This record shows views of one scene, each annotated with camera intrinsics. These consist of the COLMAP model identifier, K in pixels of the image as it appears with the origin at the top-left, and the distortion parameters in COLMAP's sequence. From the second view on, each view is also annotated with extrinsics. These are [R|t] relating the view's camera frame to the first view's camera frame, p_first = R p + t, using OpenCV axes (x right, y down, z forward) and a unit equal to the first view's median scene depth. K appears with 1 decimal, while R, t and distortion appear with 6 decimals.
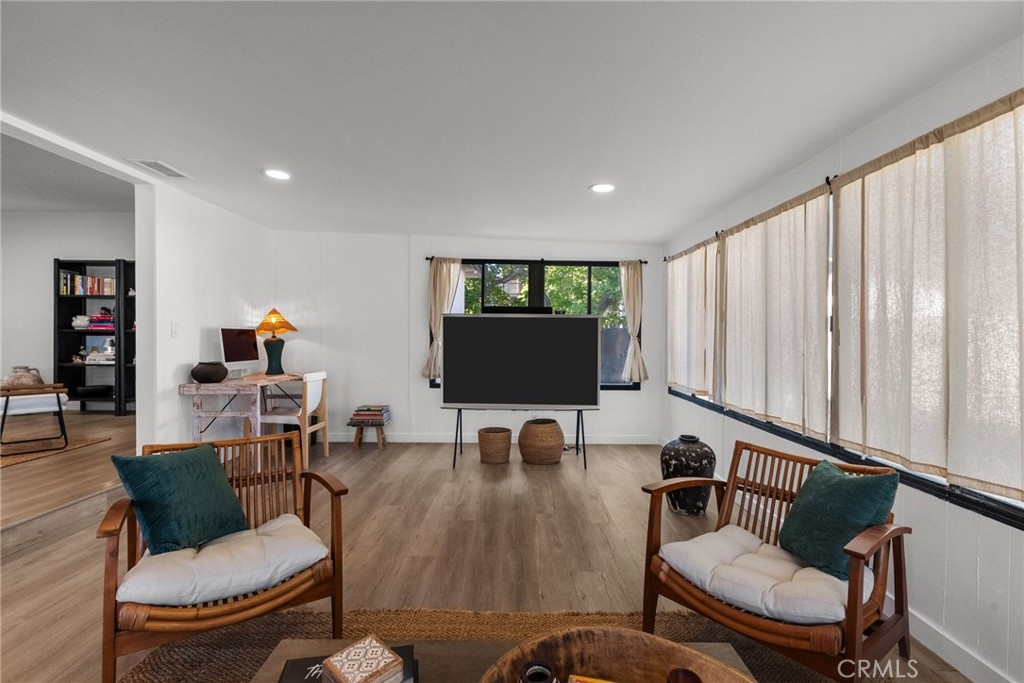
lens RADIAL K [[467.3, 0, 511.2], [0, 467.3, 336.0], [0, 0, 1]] dist [-0.006859, 0.004293]
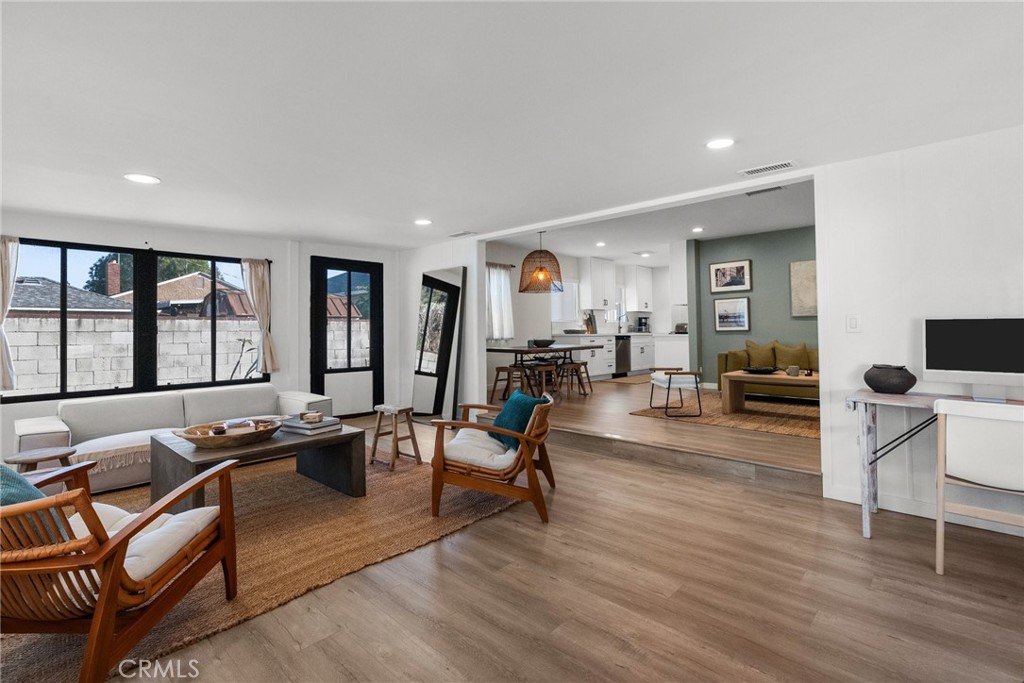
lens RADIAL K [[467.3, 0, 516.8], [0, 467.3, 319.4], [0, 0, 1]] dist [-0.006859, 0.004293]
pose [[-0.681313, -0.019742, -0.731726, 0.212472], [0.000114, 0.999633, -0.027076, 0.001722], [0.731992, -0.018531, -0.681061, 0.731540]]
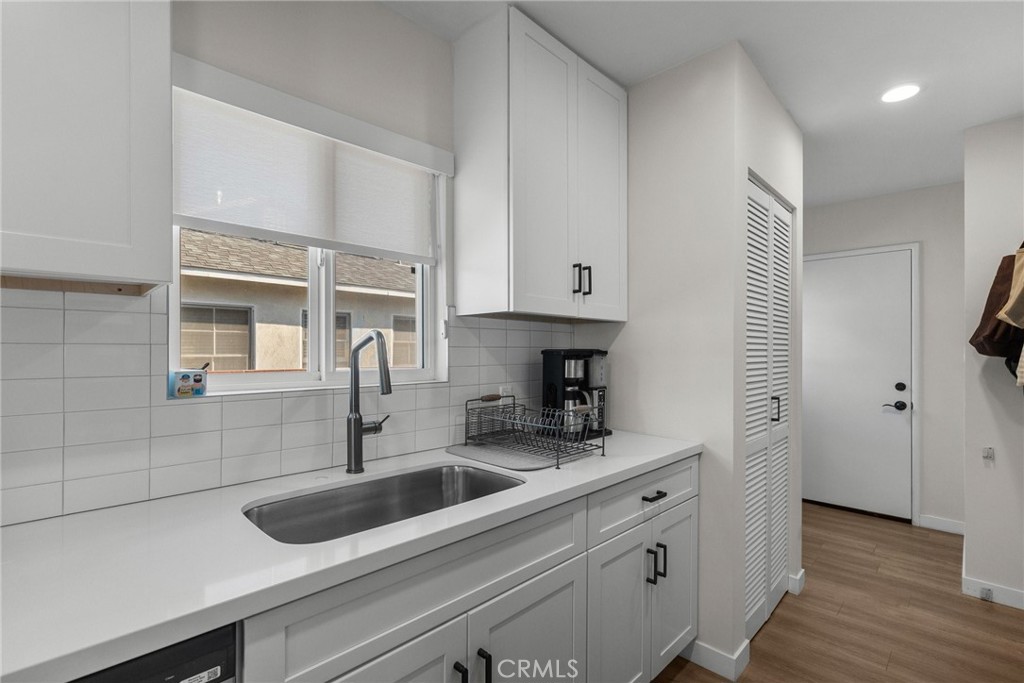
lens RADIAL K [[467.3, 0, 513.3], [0, 467.3, 351.9], [0, 0, 1]] dist [-0.006859, 0.004293]
pose [[-0.695741, -0.008926, -0.718237, -1.370100], [-0.008478, 0.999955, -0.004215, -0.059621], [0.718242, 0.003157, -0.695786, -0.035377]]
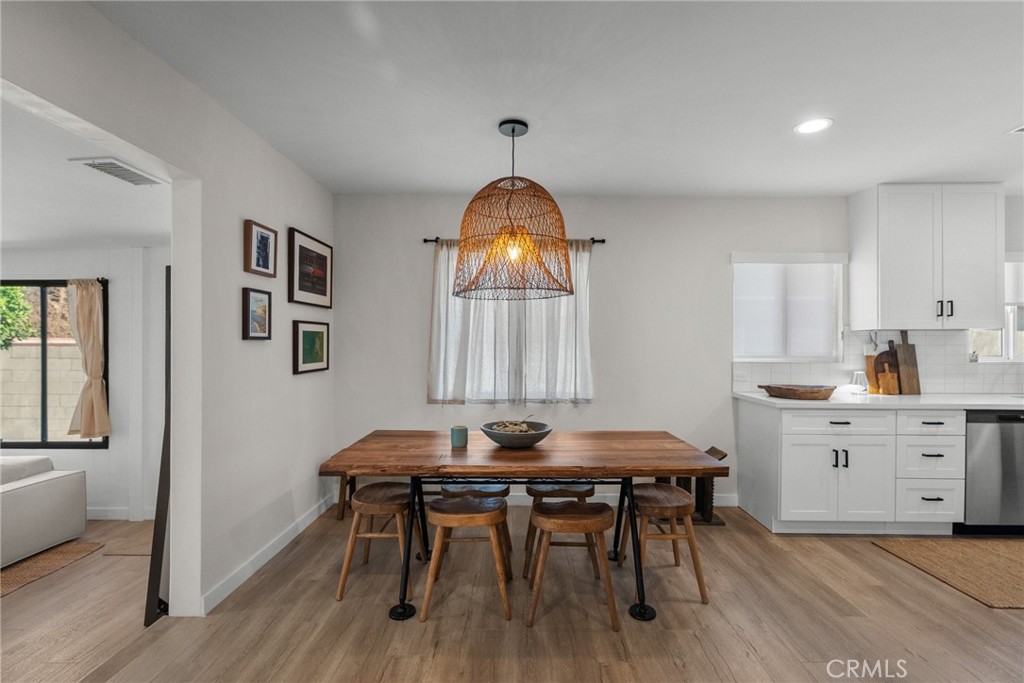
lens RADIAL K [[467.3, 0, 515.4], [0, 467.3, 347.5], [0, 0, 1]] dist [-0.006859, 0.004293]
pose [[-0.999924, -0.010409, 0.006571, -0.762115], [-0.010333, 0.999880, 0.011539, -0.060778], [-0.006691, 0.011470, -0.999912, 0.382460]]
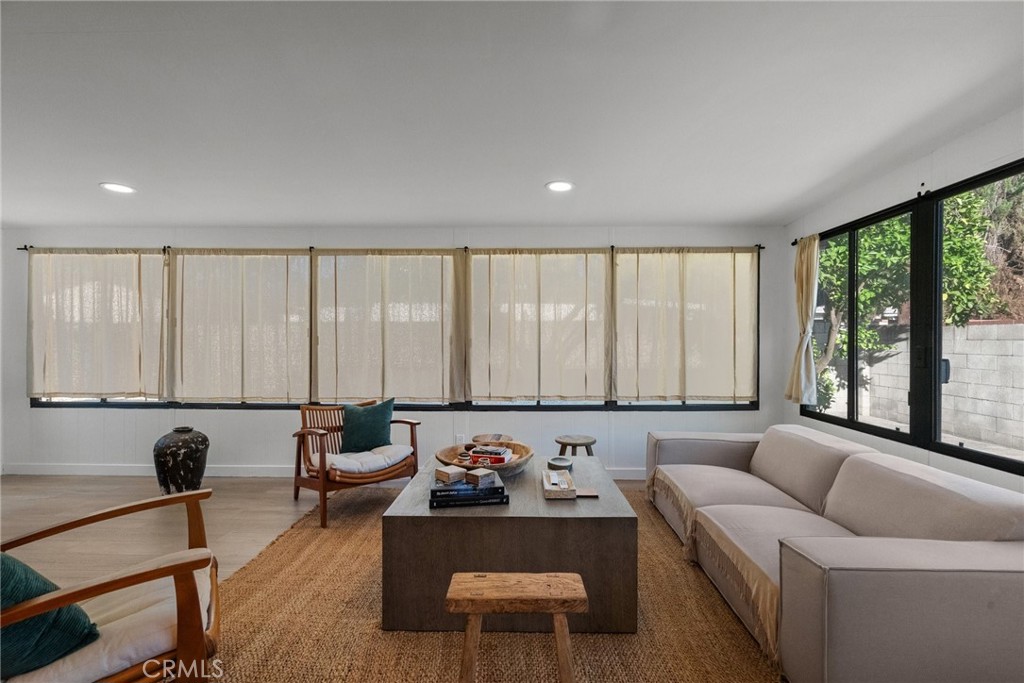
lens RADIAL K [[467.3, 0, 515.1], [0, 467.3, 341.9], [0, 0, 1]] dist [-0.006859, 0.004293]
pose [[0.022870, -0.010231, 0.999686, -0.422071], [0.000633, 0.999948, 0.010219, -0.003868], [-0.999738, 0.000400, 0.022875, 0.088429]]
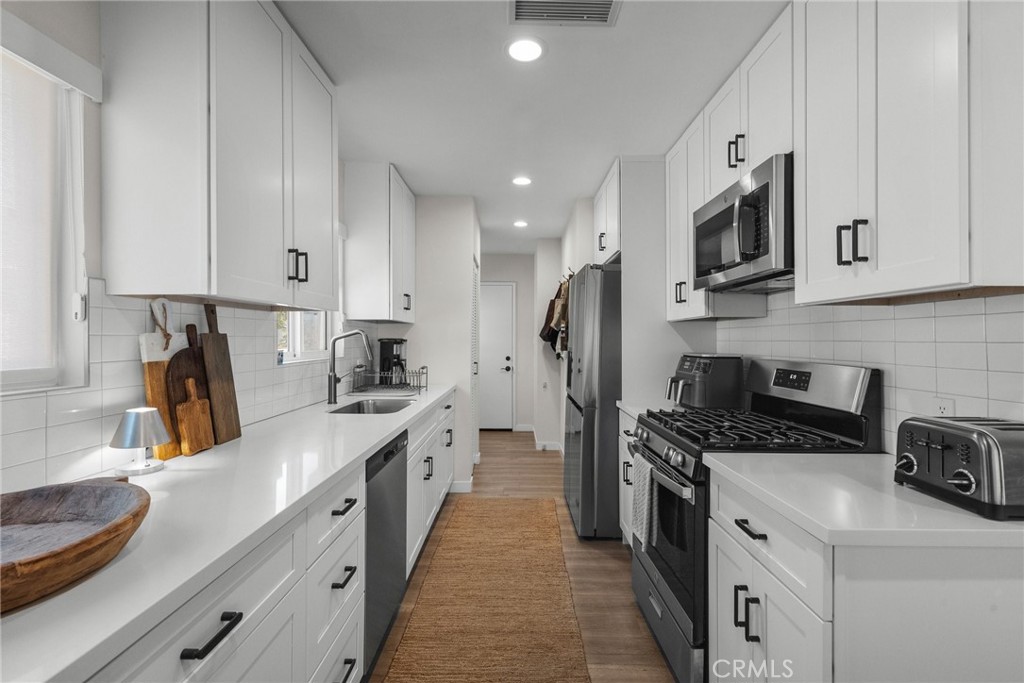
lens RADIAL K [[467.3, 0, 513.3], [0, 467.3, 335.9], [0, 0, 1]] dist [-0.006859, 0.004293]
pose [[-0.000242, -0.013393, -0.999910, -1.003837], [-0.008225, 0.999877, -0.013391, -0.059683], [0.999966, 0.008221, -0.000352, -0.087324]]
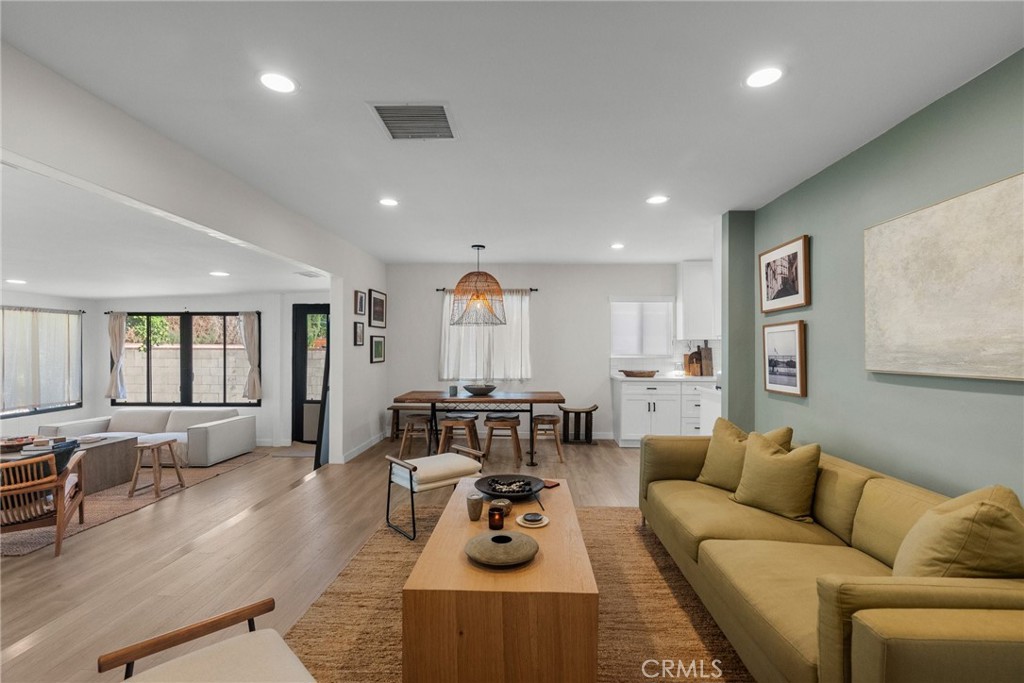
lens RADIAL K [[467.3, 0, 513.3], [0, 467.3, 351.1], [0, 0, 1]] dist [-0.006859, 0.004293]
pose [[-0.999400, -0.010178, 0.033101, -0.864552], [-0.009867, 0.999906, 0.009556, -0.061825], [-0.033195, 0.009224, -0.999406, 0.913137]]
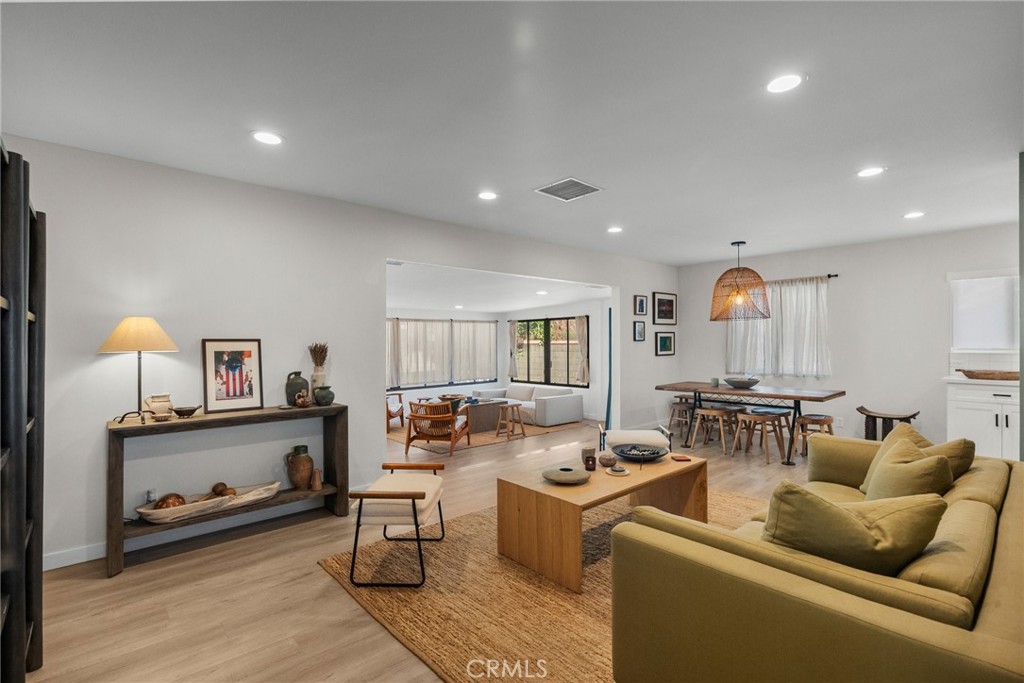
lens RADIAL K [[467.3, 0, 514.5], [0, 467.3, 340.9], [0, 0, 1]] dist [-0.006859, 0.004293]
pose [[-0.664217, 0.000890, 0.747539, -1.190943], [0.004828, 0.999984, 0.003099, -0.066199], [-0.747524, 0.005667, -0.664210, 0.961350]]
